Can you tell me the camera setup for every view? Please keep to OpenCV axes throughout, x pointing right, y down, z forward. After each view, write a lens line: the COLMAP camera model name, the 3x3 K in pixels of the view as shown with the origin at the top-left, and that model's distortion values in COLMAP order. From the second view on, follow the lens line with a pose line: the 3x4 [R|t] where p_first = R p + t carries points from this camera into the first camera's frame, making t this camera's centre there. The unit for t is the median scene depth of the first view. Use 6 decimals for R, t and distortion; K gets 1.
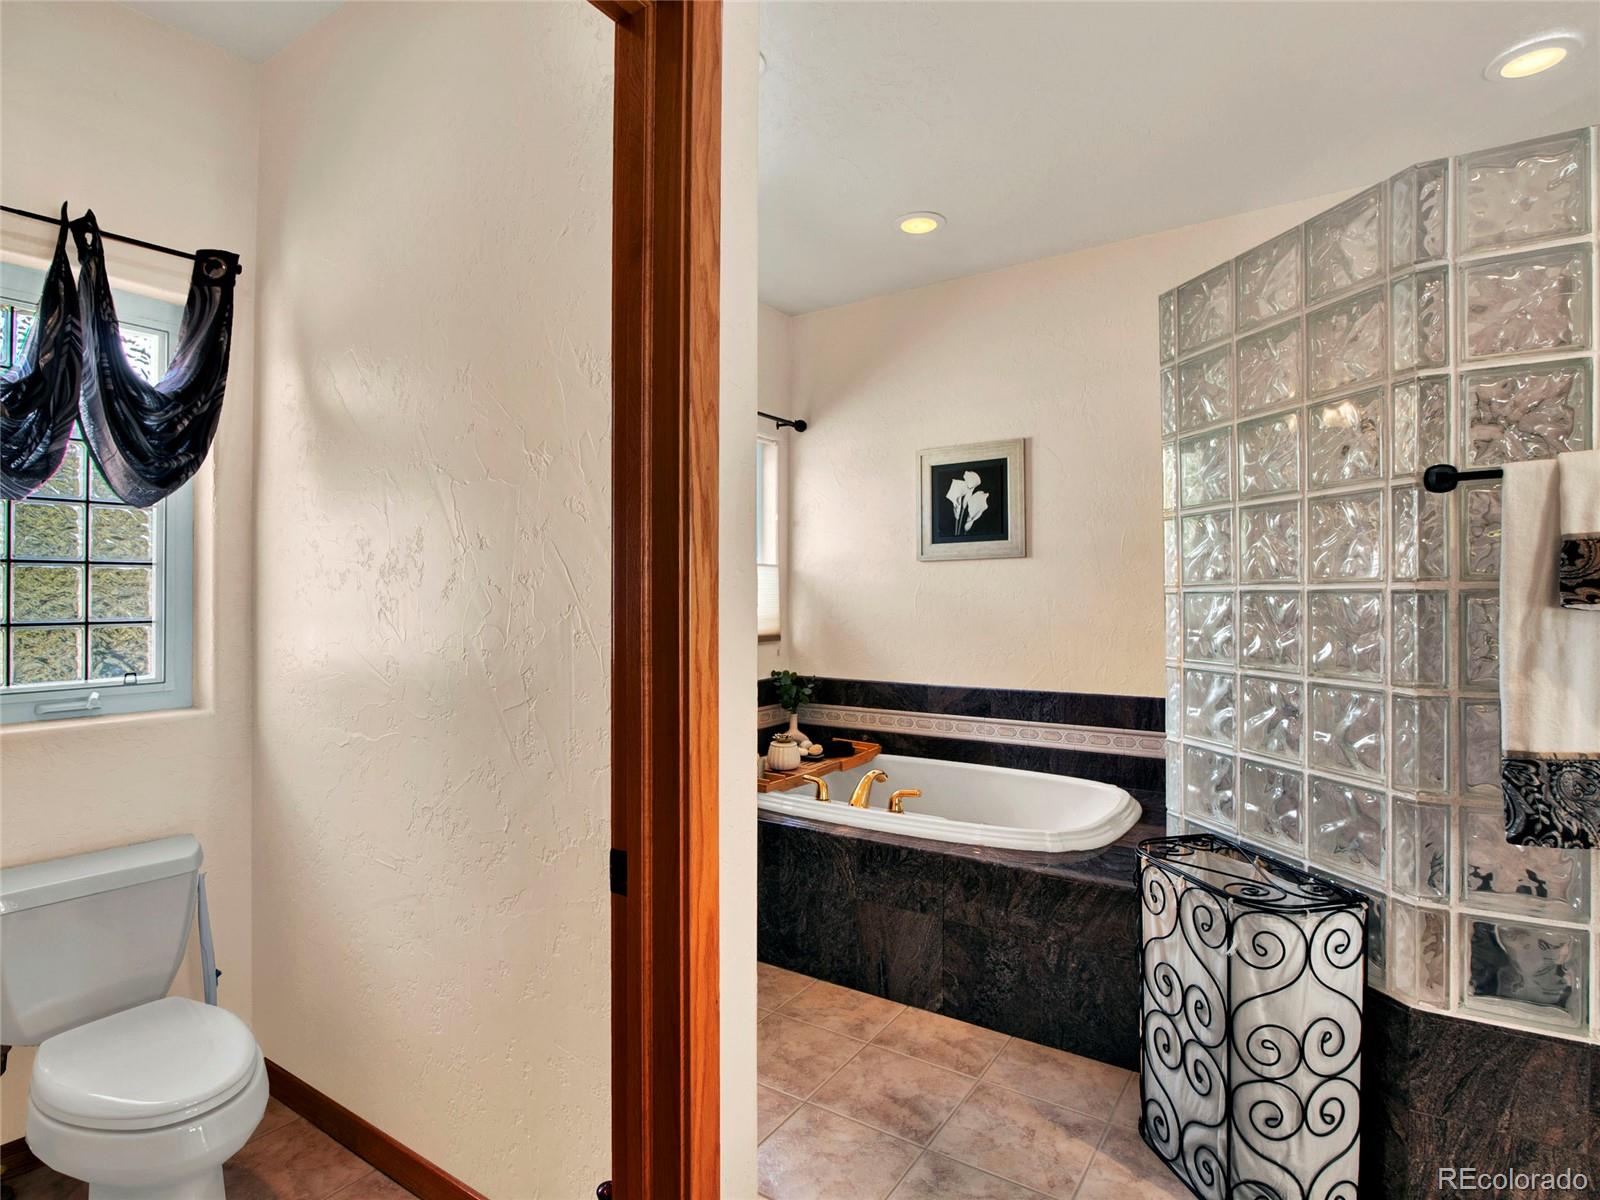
lens RADIAL K [[846.6, 0, 810.4], [0, 846.6, 600.9], [0, 0, 1]] dist [-0.016479, -0.003511]
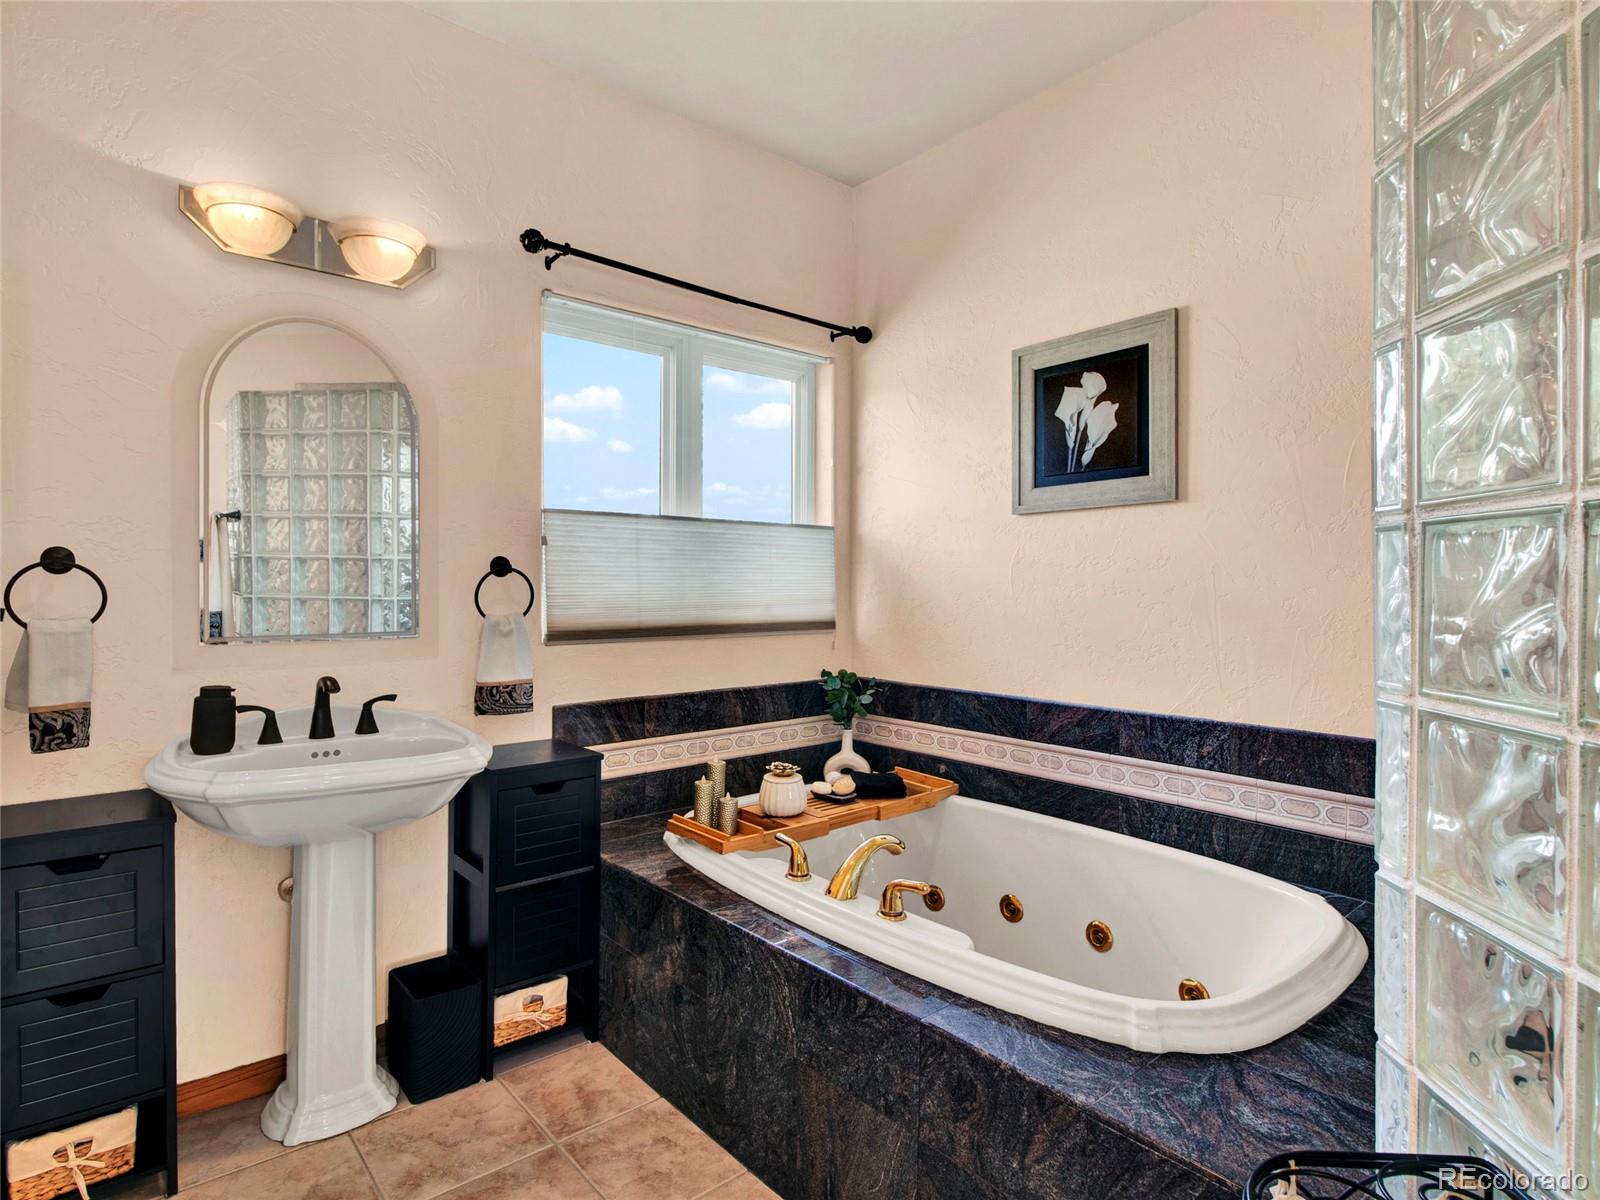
lens RADIAL K [[846.6, 0, 790.3], [0, 846.6, 596.0], [0, 0, 1]] dist [-0.016479, -0.003511]
pose [[0.954281, 0.010018, -0.298742, 0.167786], [-0.007731, 0.999931, 0.008837, 0.014121], [0.298810, -0.006123, 0.954293, 0.322599]]
